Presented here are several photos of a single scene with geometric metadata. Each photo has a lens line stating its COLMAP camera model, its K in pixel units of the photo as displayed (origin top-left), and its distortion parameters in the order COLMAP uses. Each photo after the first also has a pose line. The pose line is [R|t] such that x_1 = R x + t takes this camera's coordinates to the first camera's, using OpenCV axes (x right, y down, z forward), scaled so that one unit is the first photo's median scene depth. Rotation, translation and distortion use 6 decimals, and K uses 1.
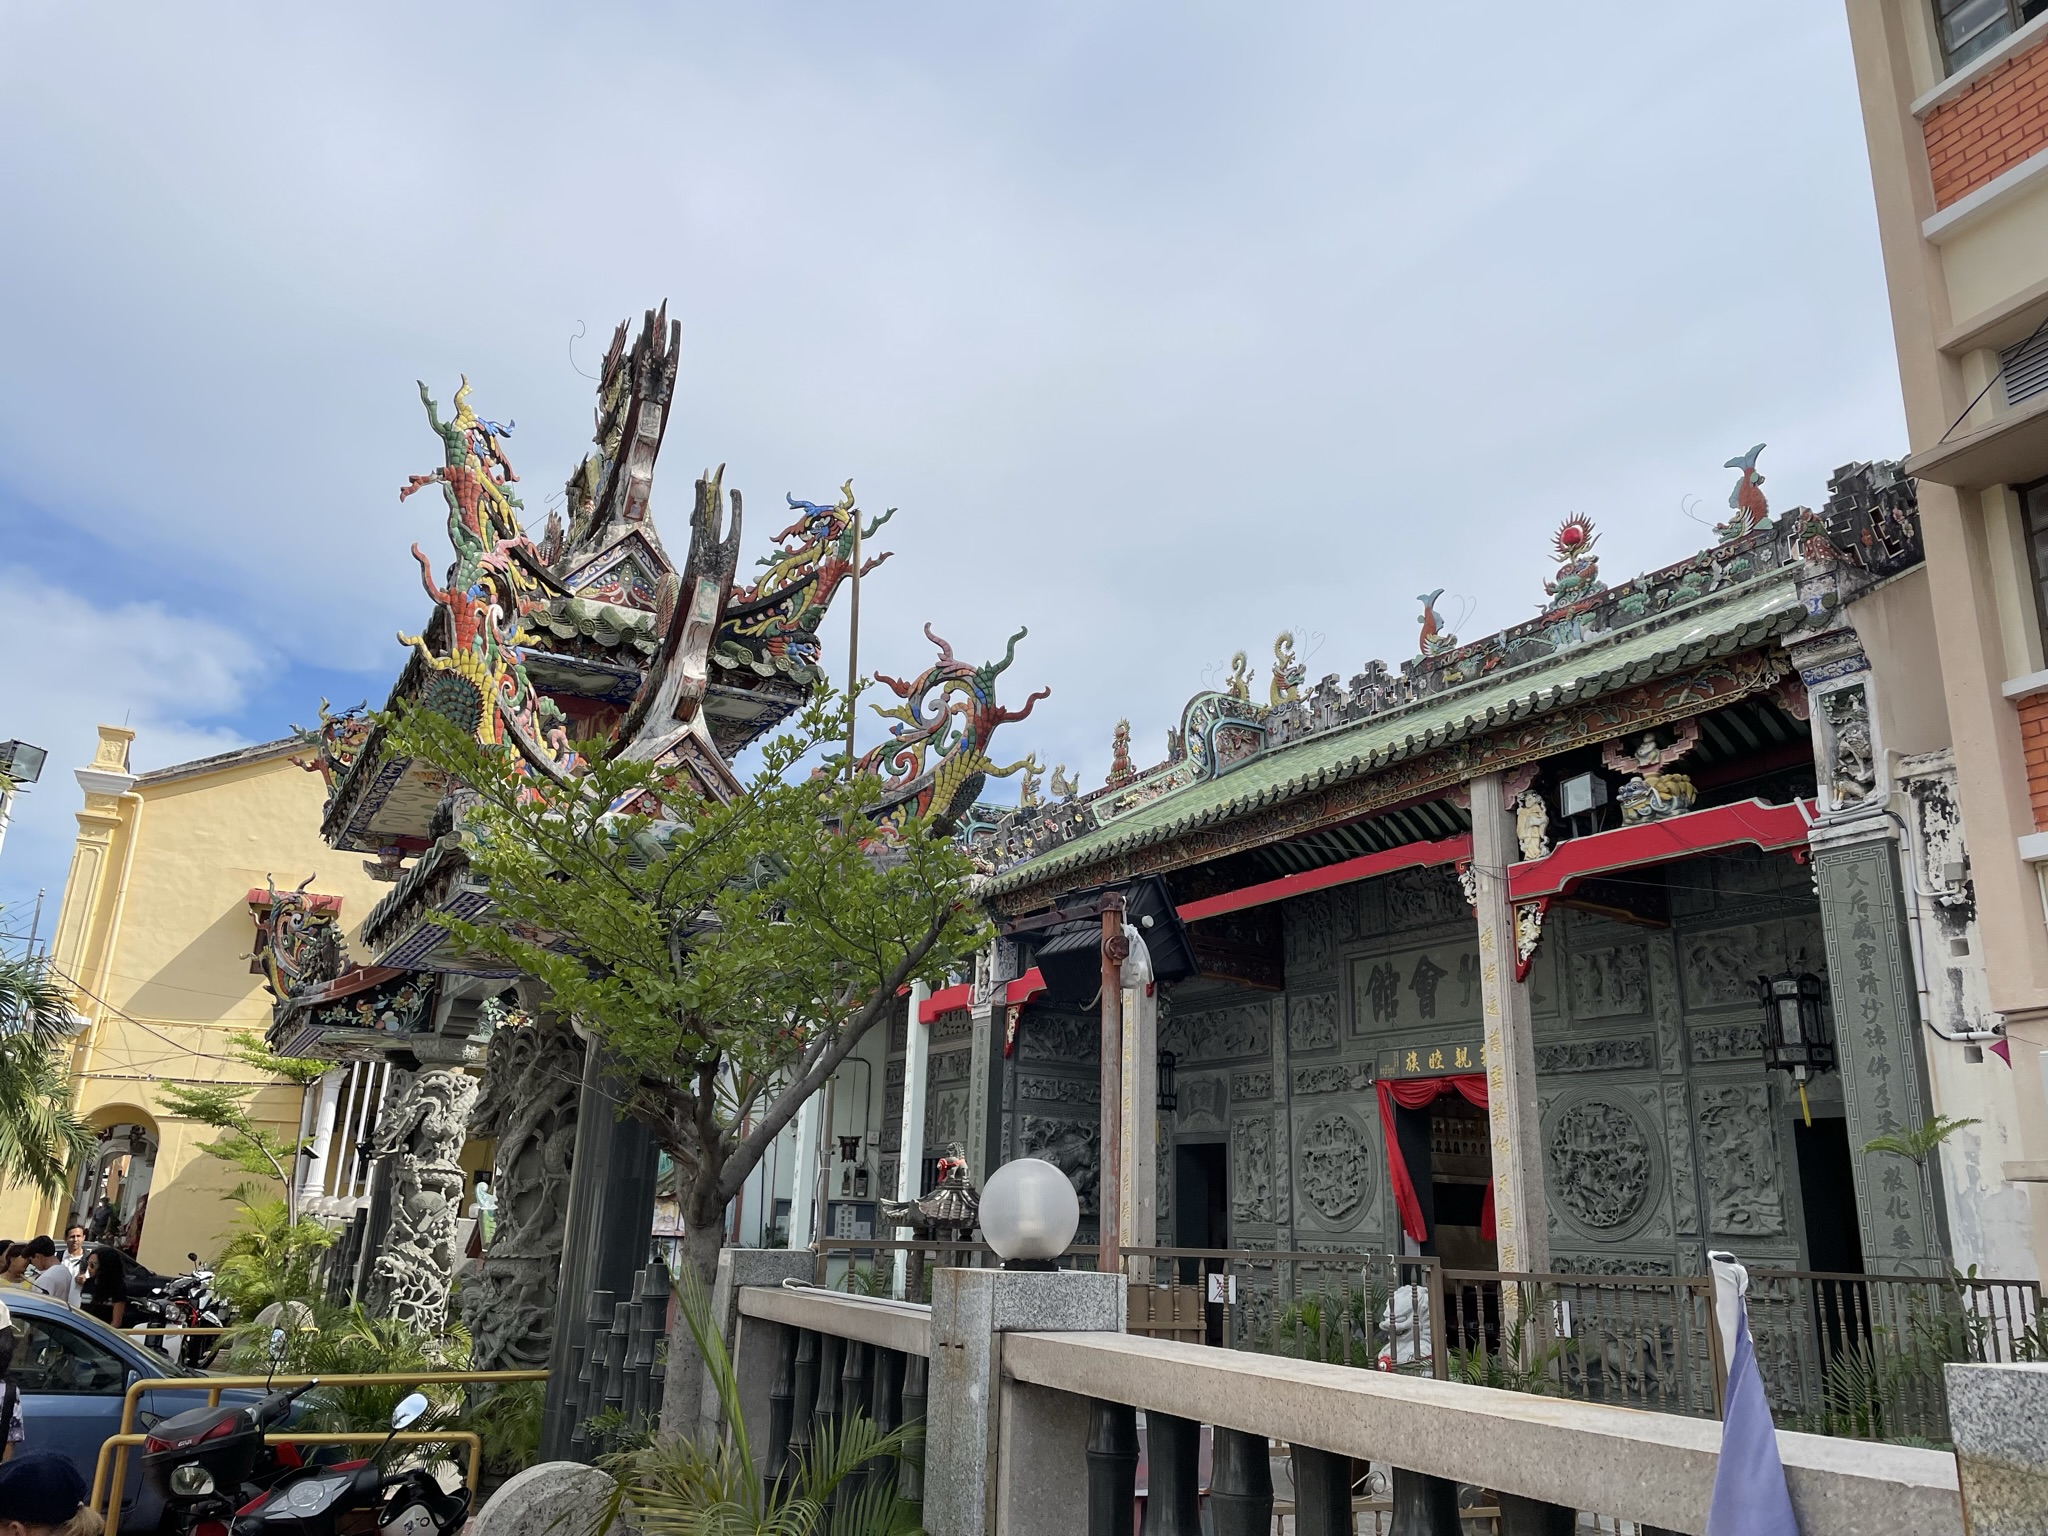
lens RADIAL K [[1559.3, 0, 1019.3], [0, 1559.3, 756.8], [0, 0, 1]] dist [0.022865, -0.036913]
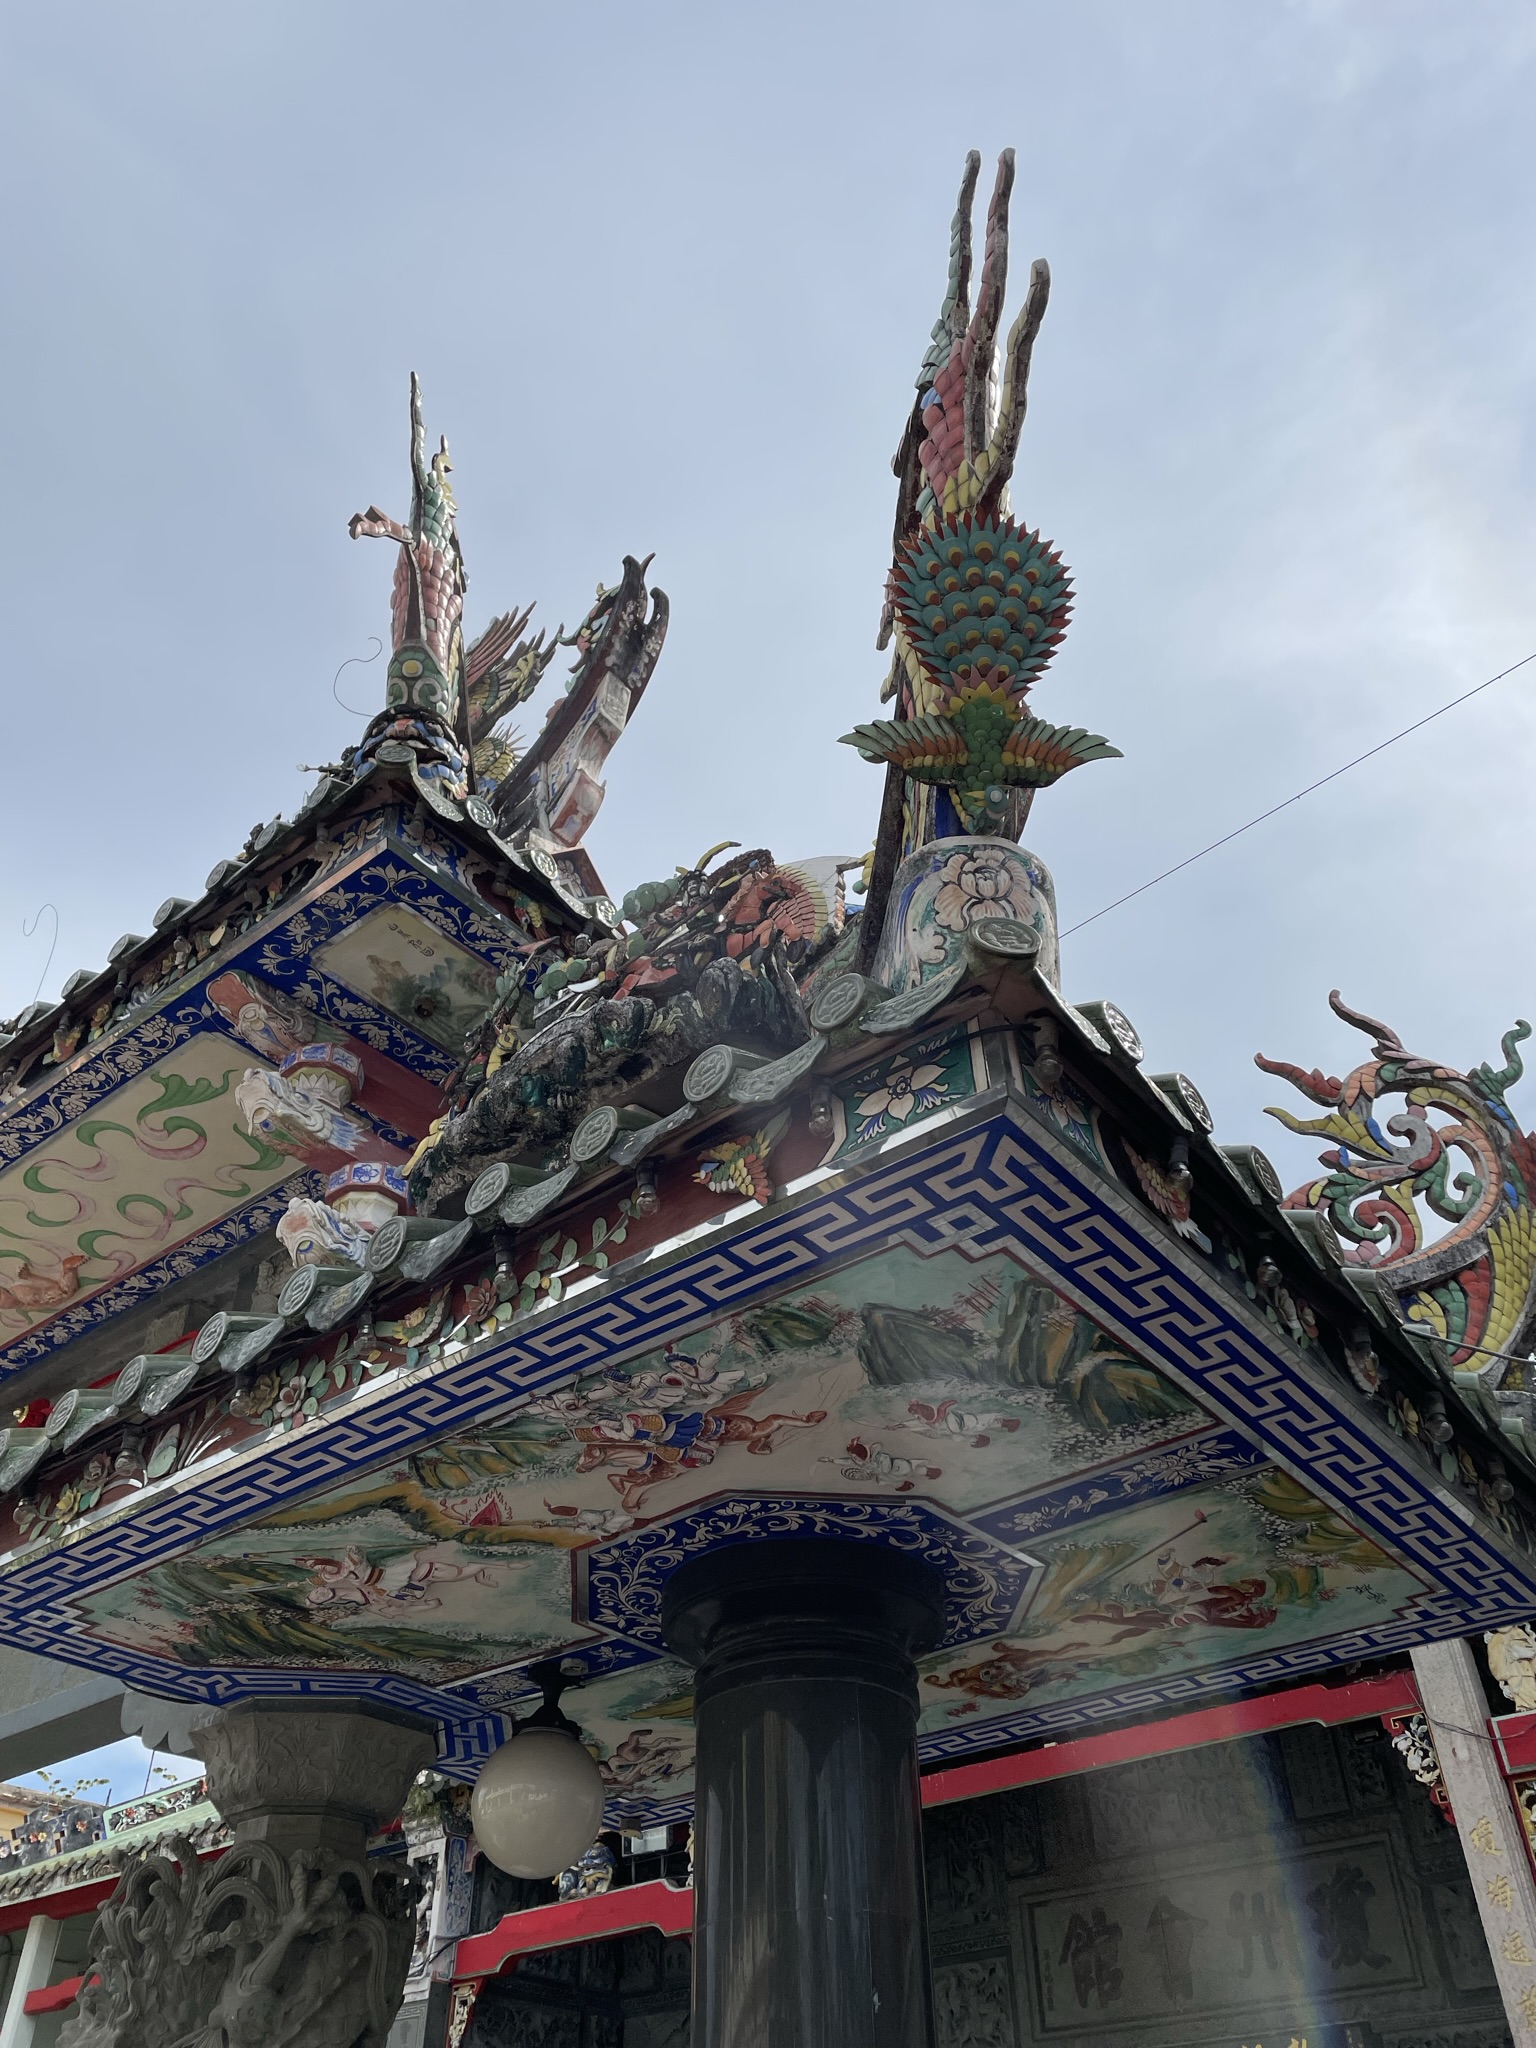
lens RADIAL K [[1559.3, 0, 768.7], [0, 1559.3, 1032.5], [0, 0, 1]] dist [0.022865, -0.036913]
pose [[0.925341, 0.215379, 0.312019, -0.231399], [-0.068218, 0.904125, -0.421786, 0.094611], [-0.372948, 0.369011, 0.851317, 0.361104]]
